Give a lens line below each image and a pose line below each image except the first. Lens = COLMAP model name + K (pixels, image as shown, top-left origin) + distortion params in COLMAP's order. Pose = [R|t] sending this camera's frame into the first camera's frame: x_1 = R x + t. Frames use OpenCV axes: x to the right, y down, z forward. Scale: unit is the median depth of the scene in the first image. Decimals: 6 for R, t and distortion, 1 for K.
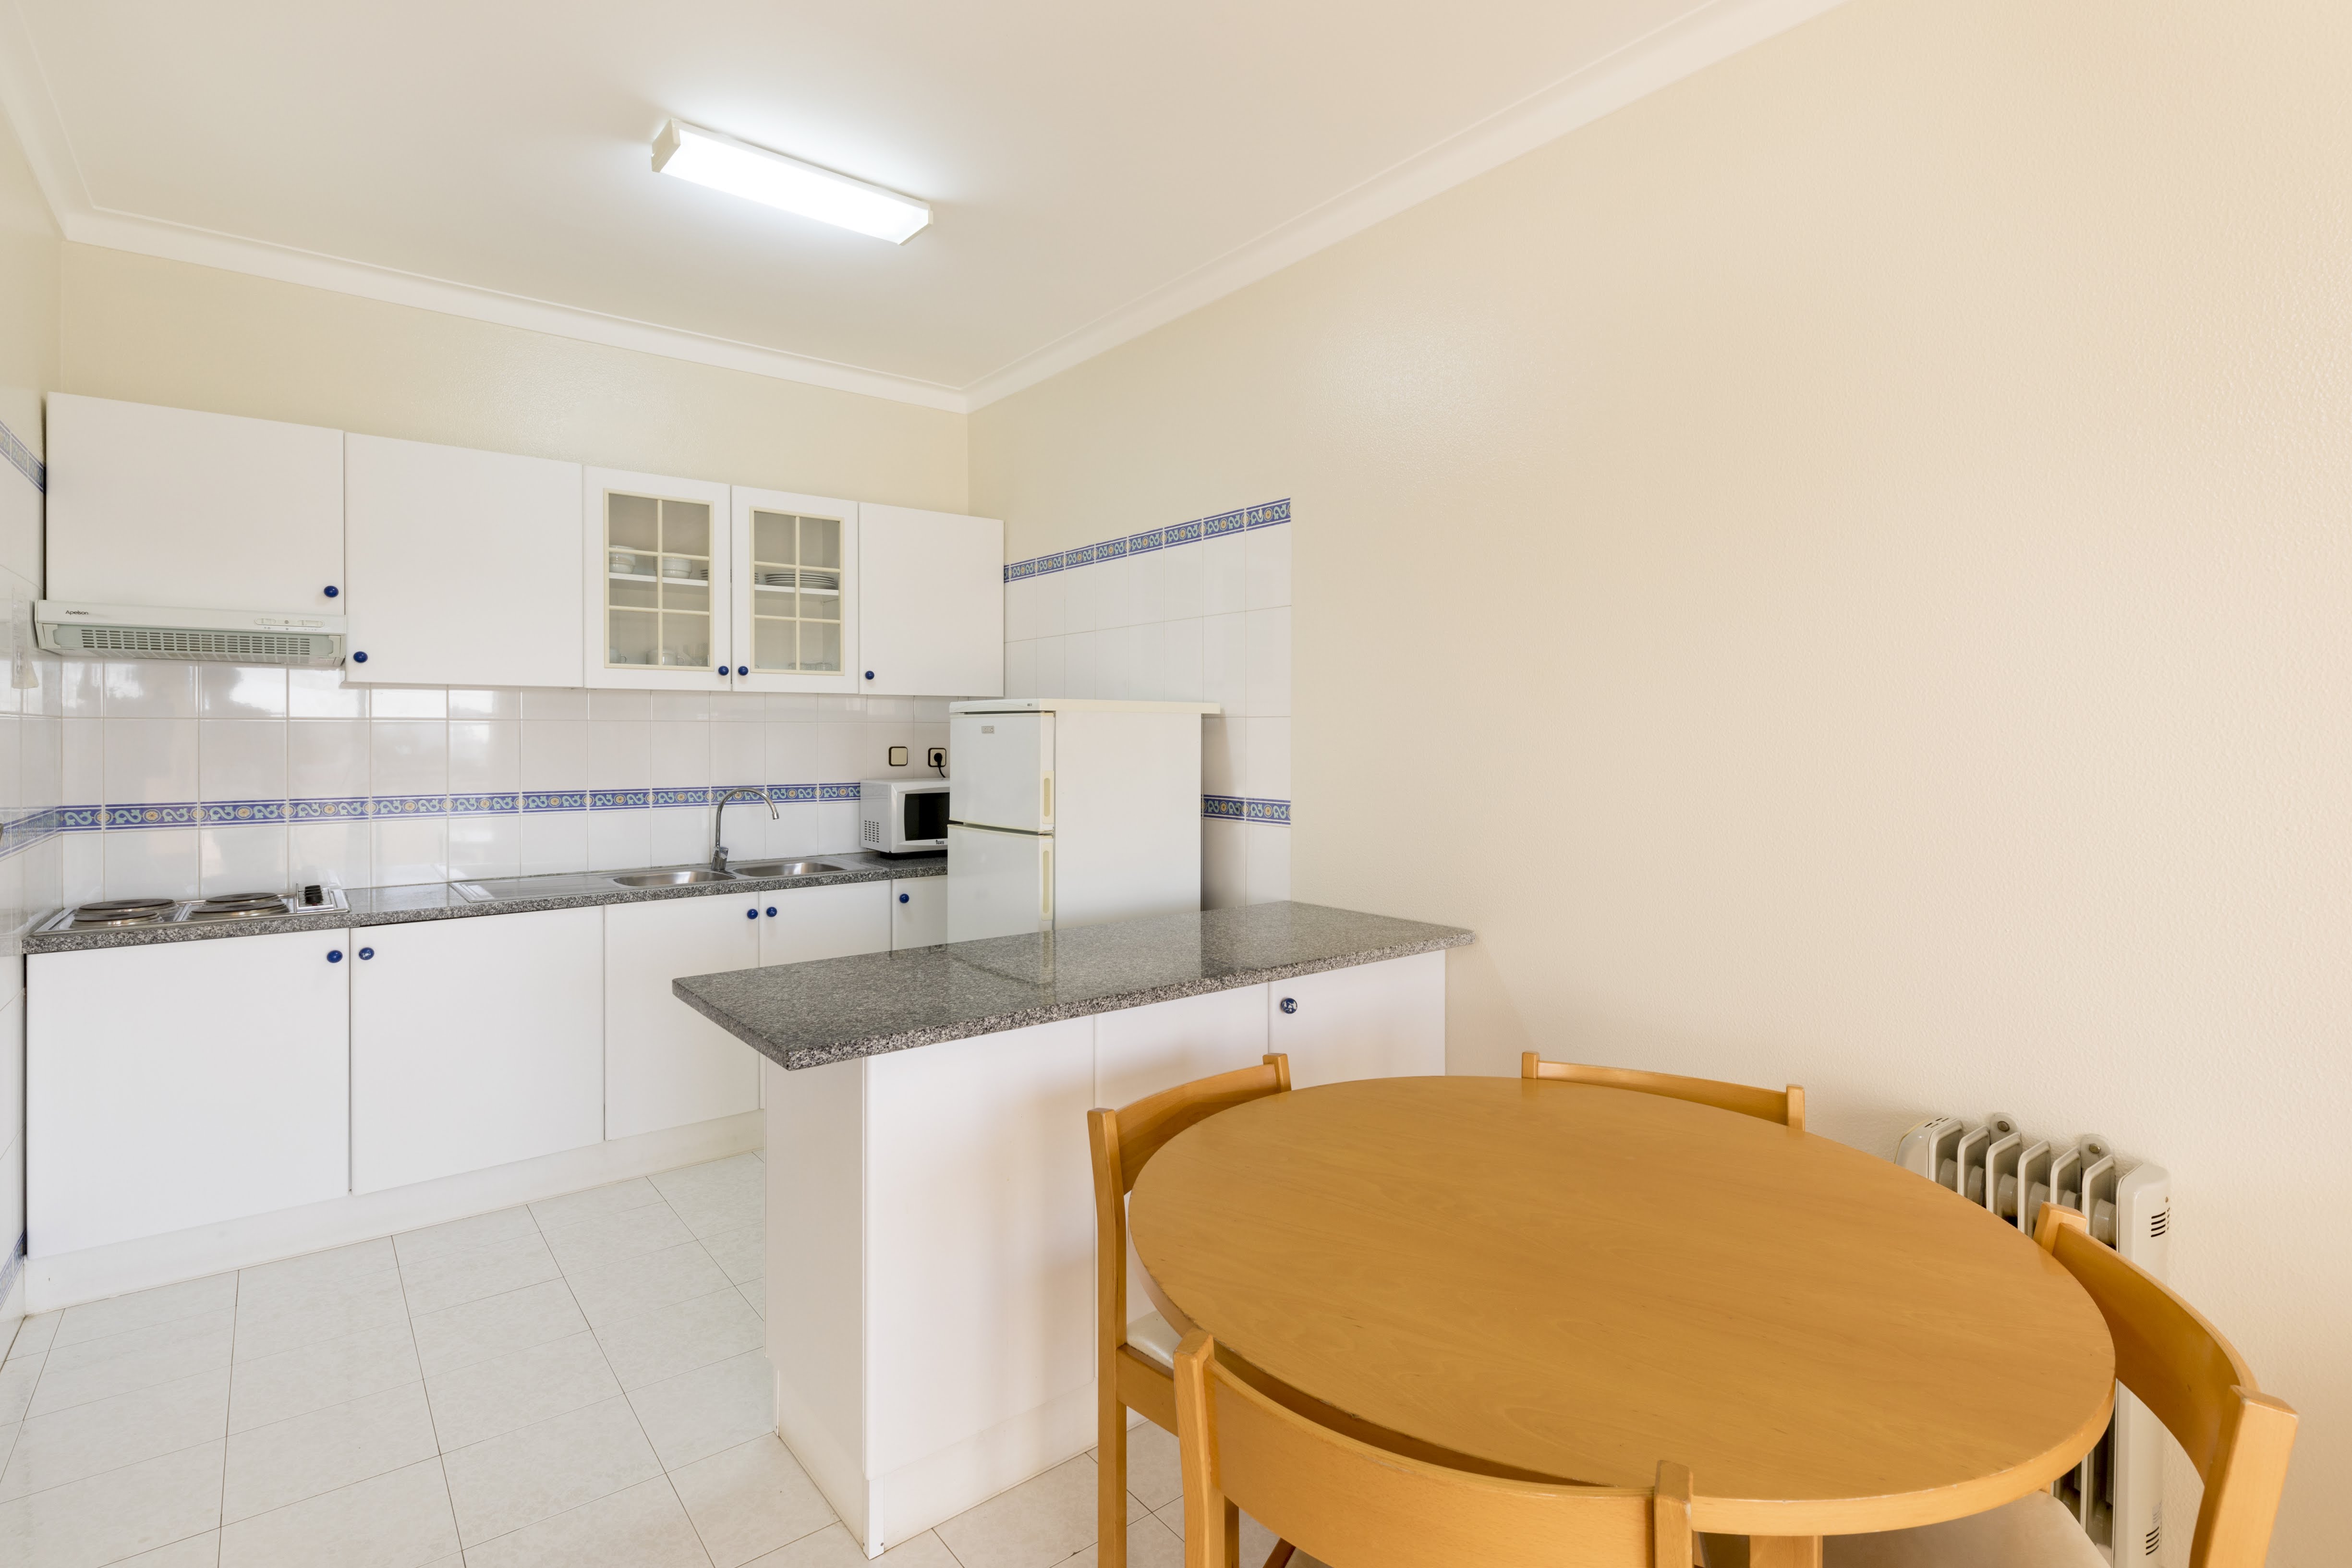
lens RADIAL K [[1128.9, 0, 1196.2], [0, 1128.9, 753.8], [0, 0, 1]] dist [0.034541, 0.000384]
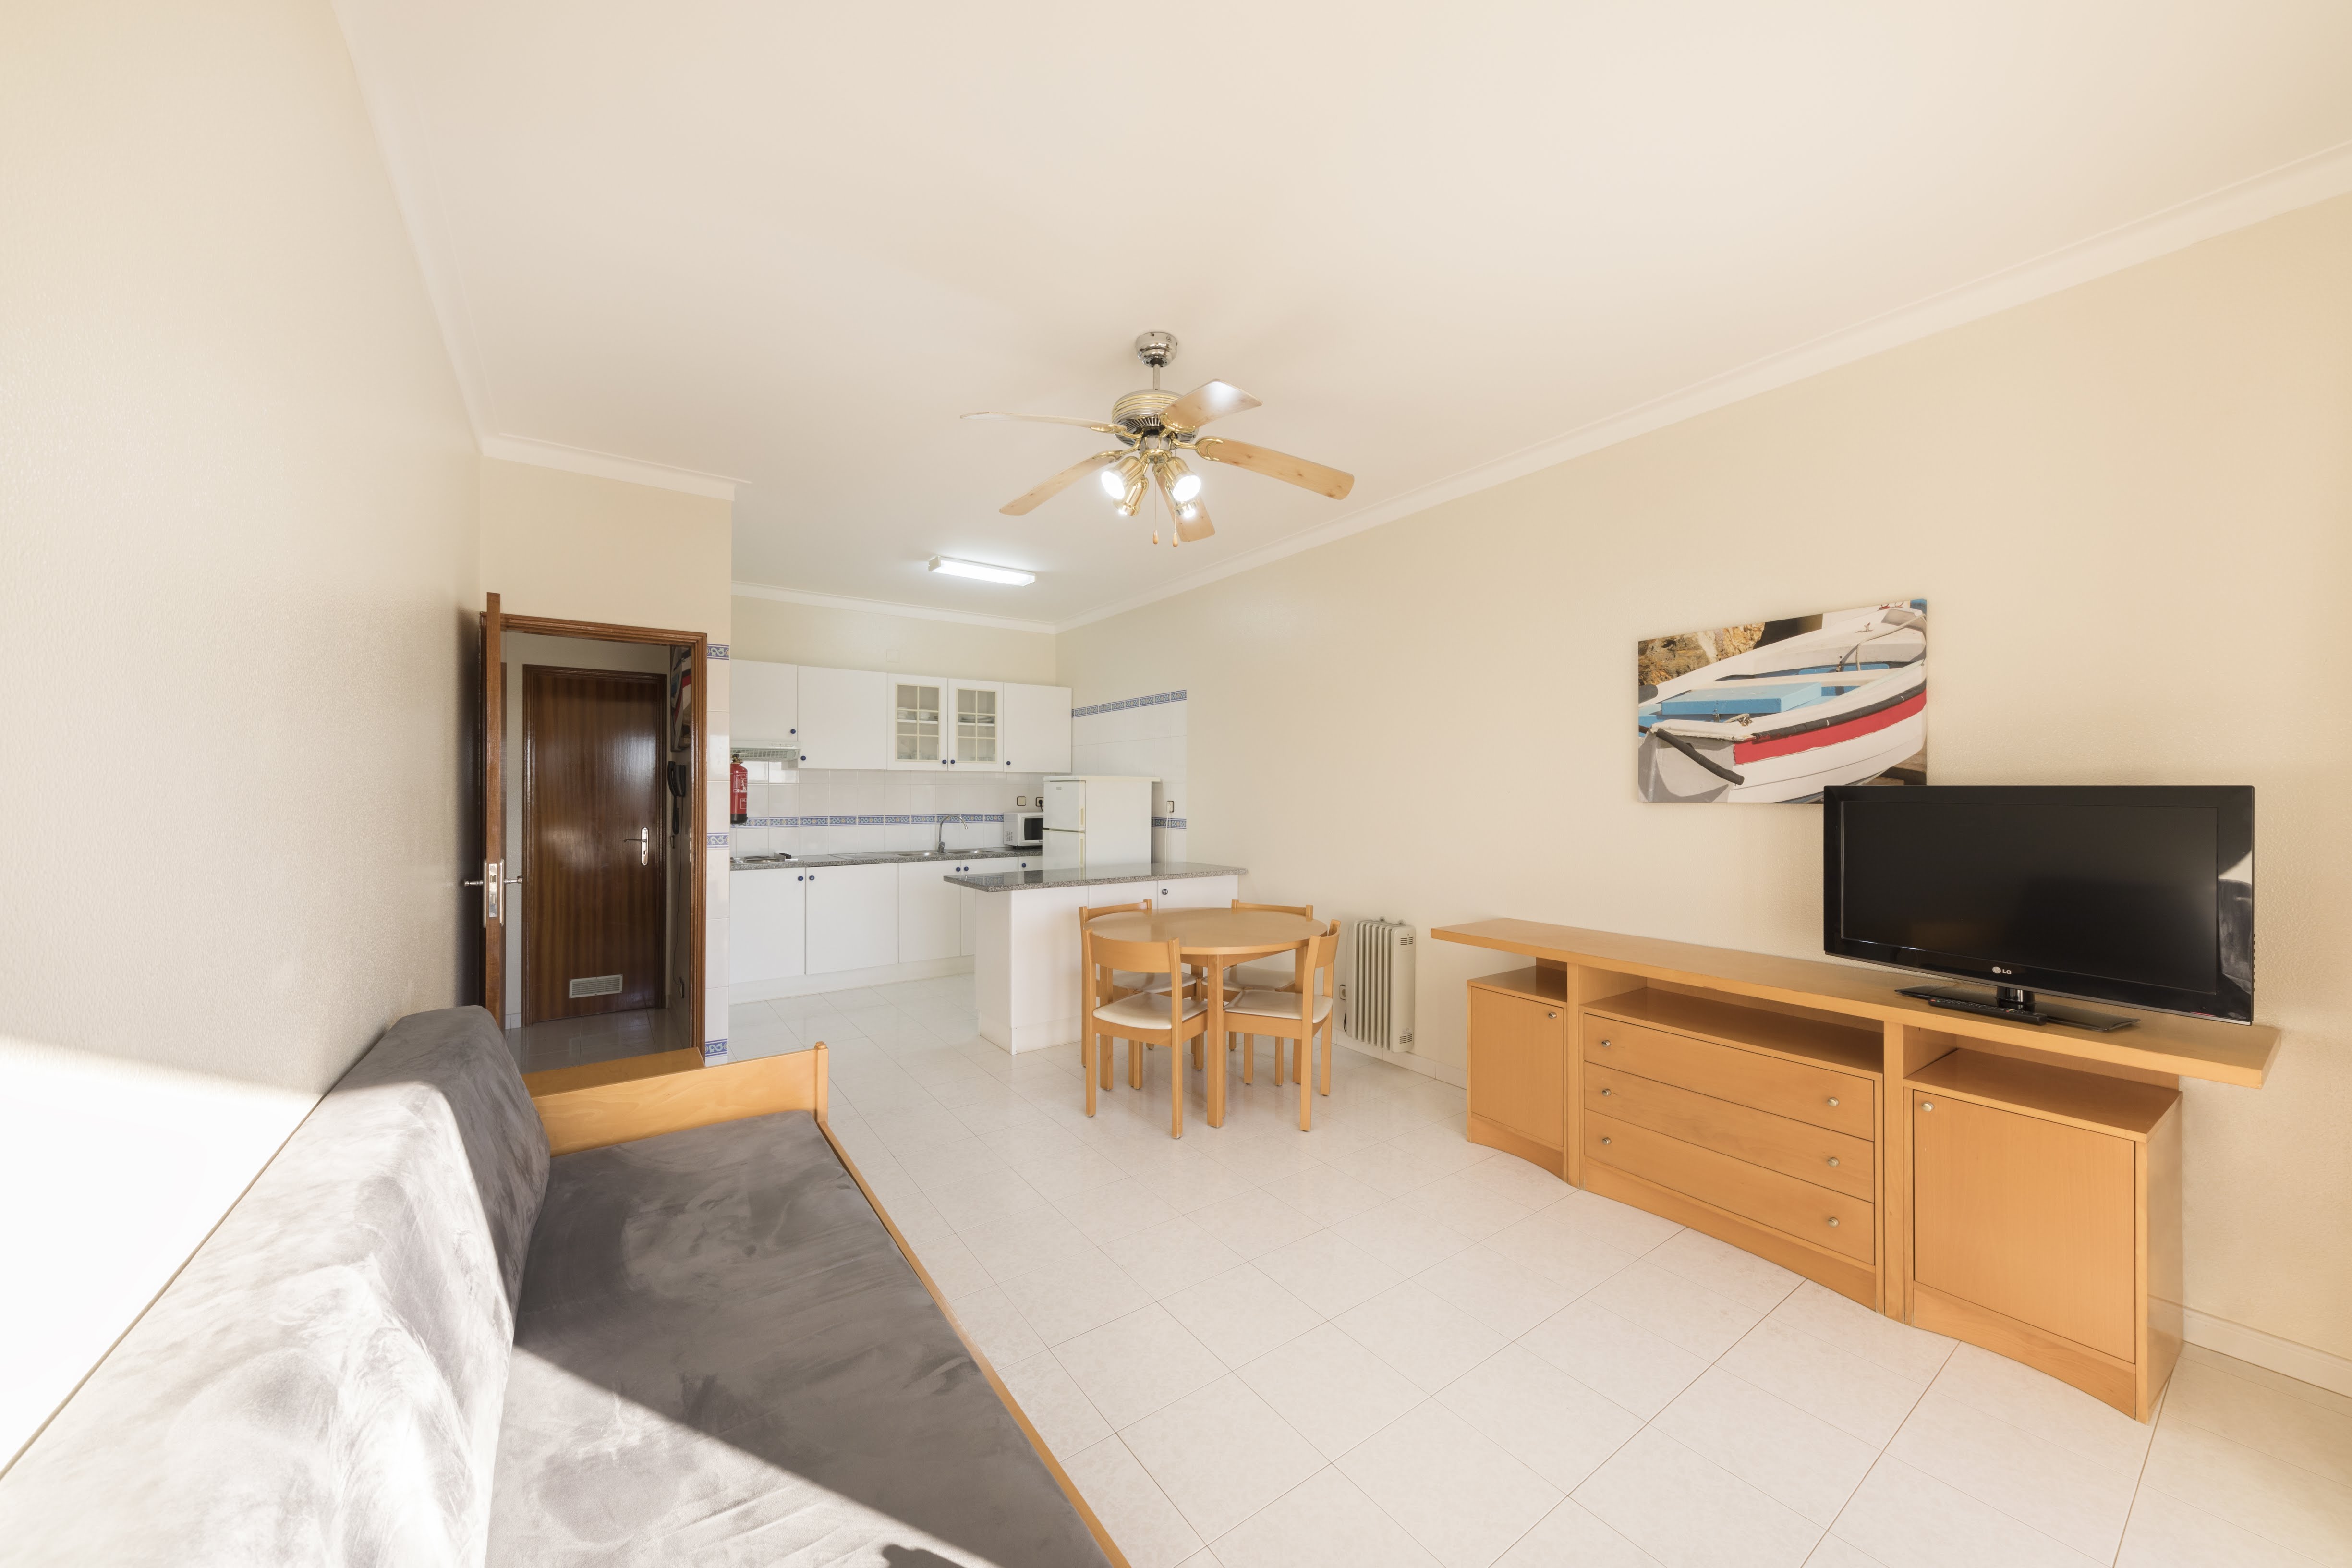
lens RADIAL K [[826.6, 0, 1181.0], [0, 826.6, 807.8], [0, 0, 1]] dist [0.021213, 0.000398]
pose [[0.997743, 0.003840, -0.067038, 0.157770], [-0.003809, 0.999993, 0.000587, 0.014731], [0.067040, -0.000330, 0.997750, -0.595286]]
